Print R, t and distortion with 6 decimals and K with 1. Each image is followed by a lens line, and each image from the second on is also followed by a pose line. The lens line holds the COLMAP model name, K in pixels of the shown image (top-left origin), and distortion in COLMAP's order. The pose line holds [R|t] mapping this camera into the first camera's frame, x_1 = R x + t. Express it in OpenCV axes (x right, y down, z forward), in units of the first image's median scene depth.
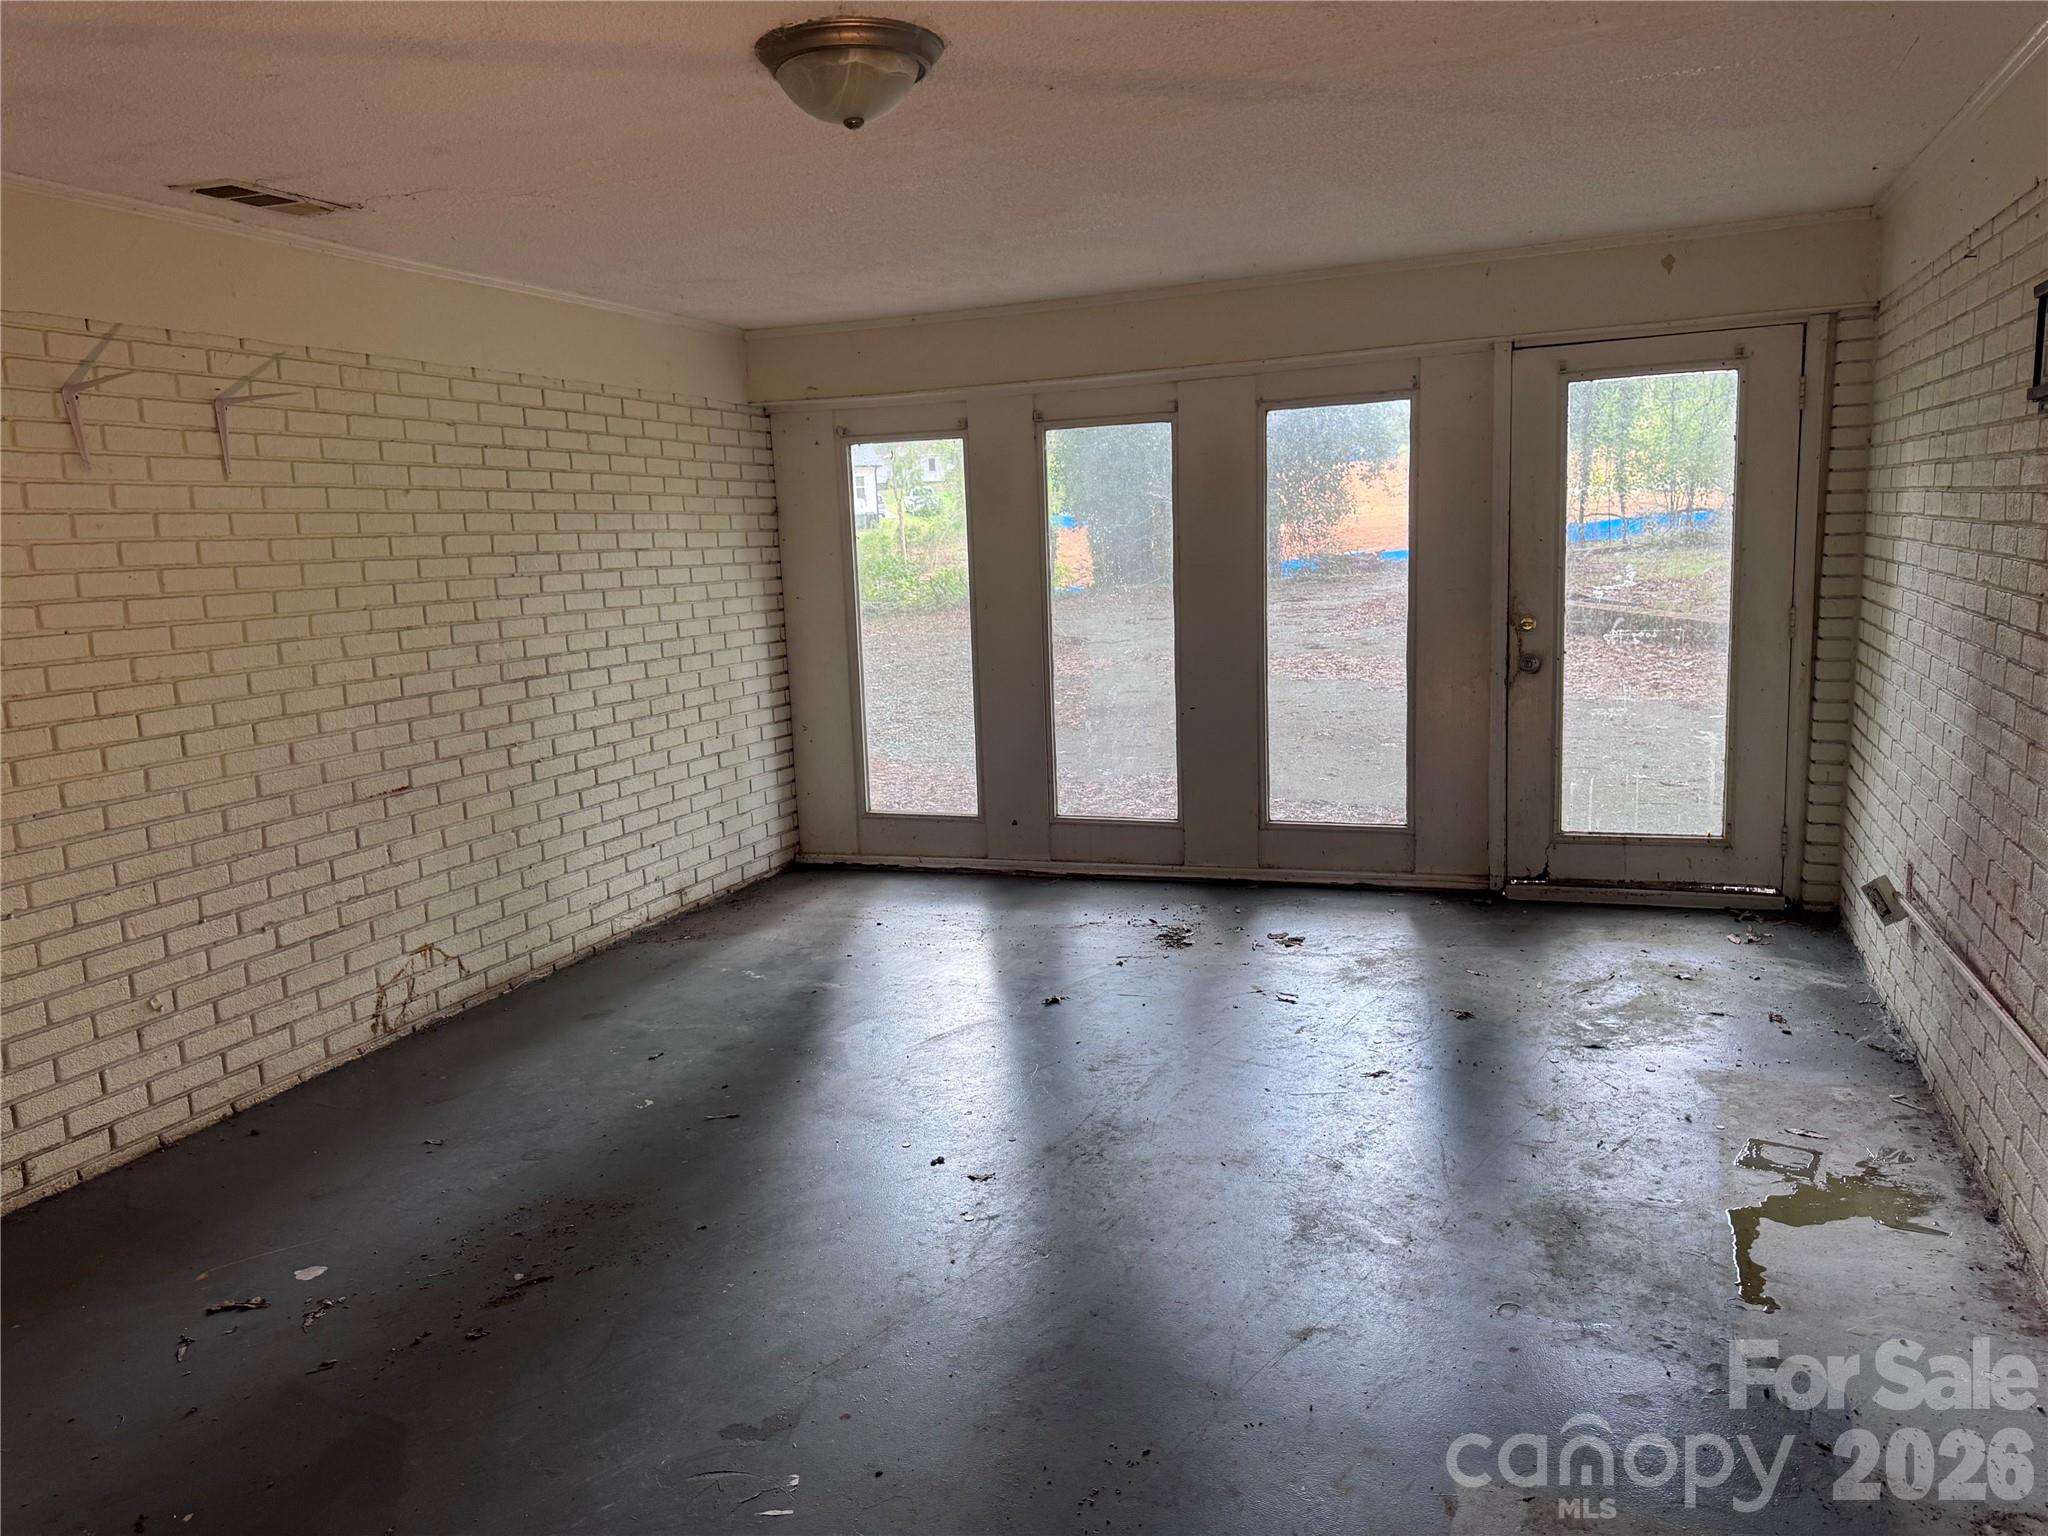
lens RADIAL K [[1448.4, 0, 1032.6], [0, 1448.4, 762.7], [0, 0, 1]] dist [0.171103, -0.159855]
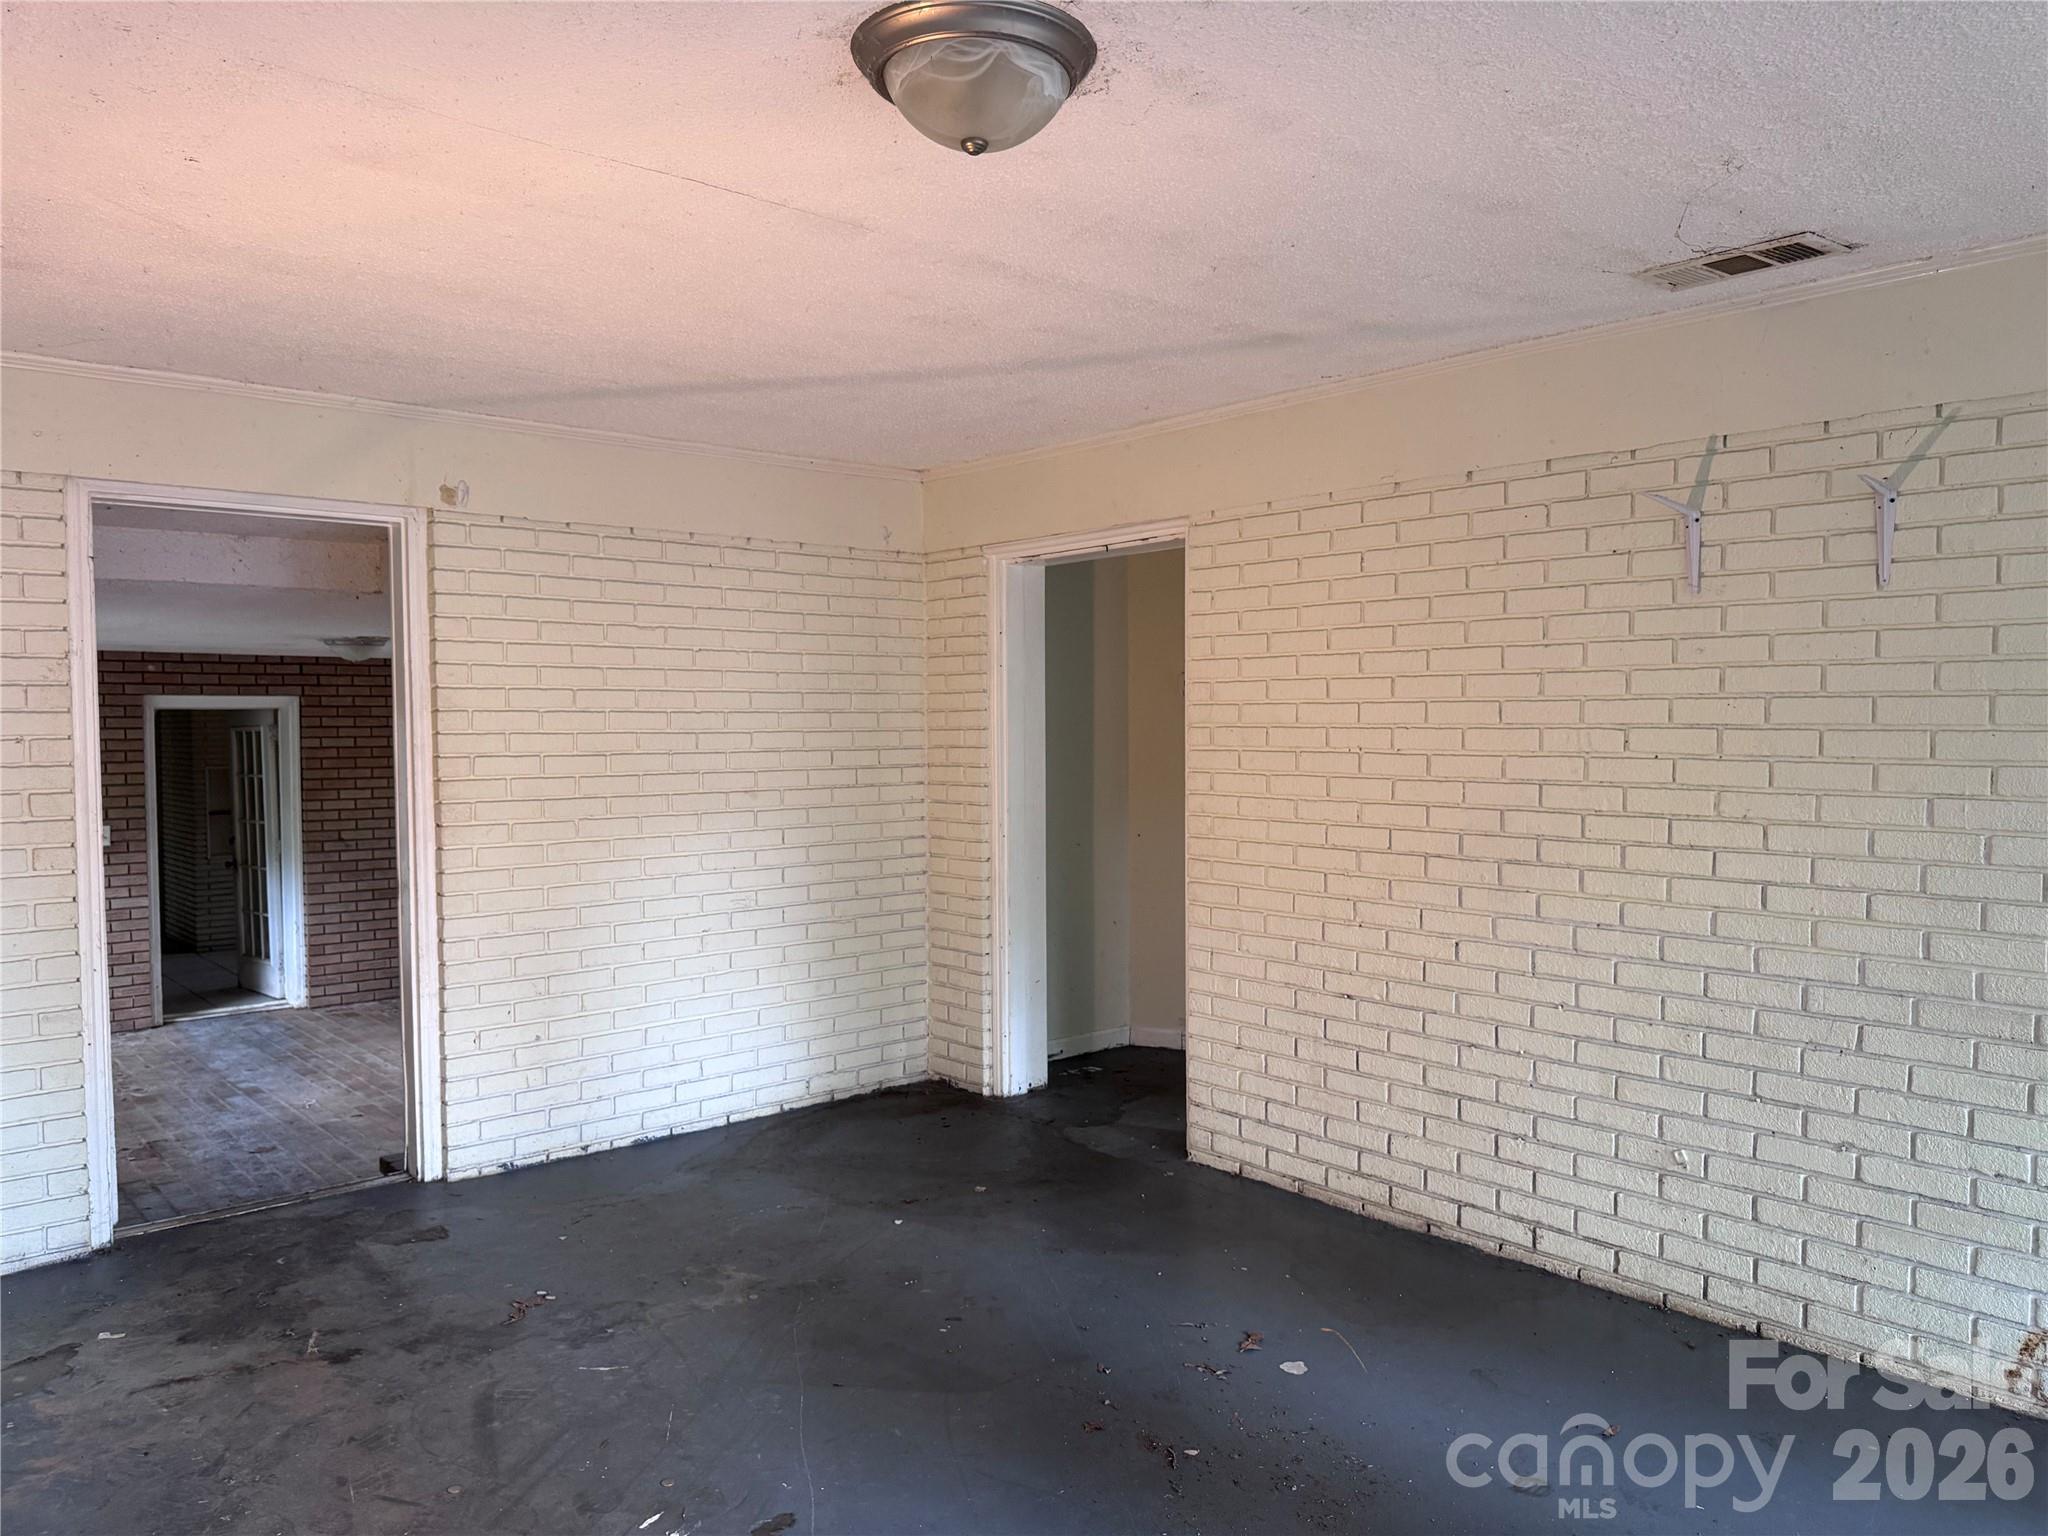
lens RADIAL K [[1448.4, 0, 1032.6], [0, 1448.4, 762.7], [0, 0, 1]] dist [0.171103, -0.159855]
pose [[-0.424683, 0.092559, -0.900598, 0.409473], [-0.109689, 0.982172, 0.152667, -0.181887], [0.898673, 0.163620, -0.406959, 0.999712]]
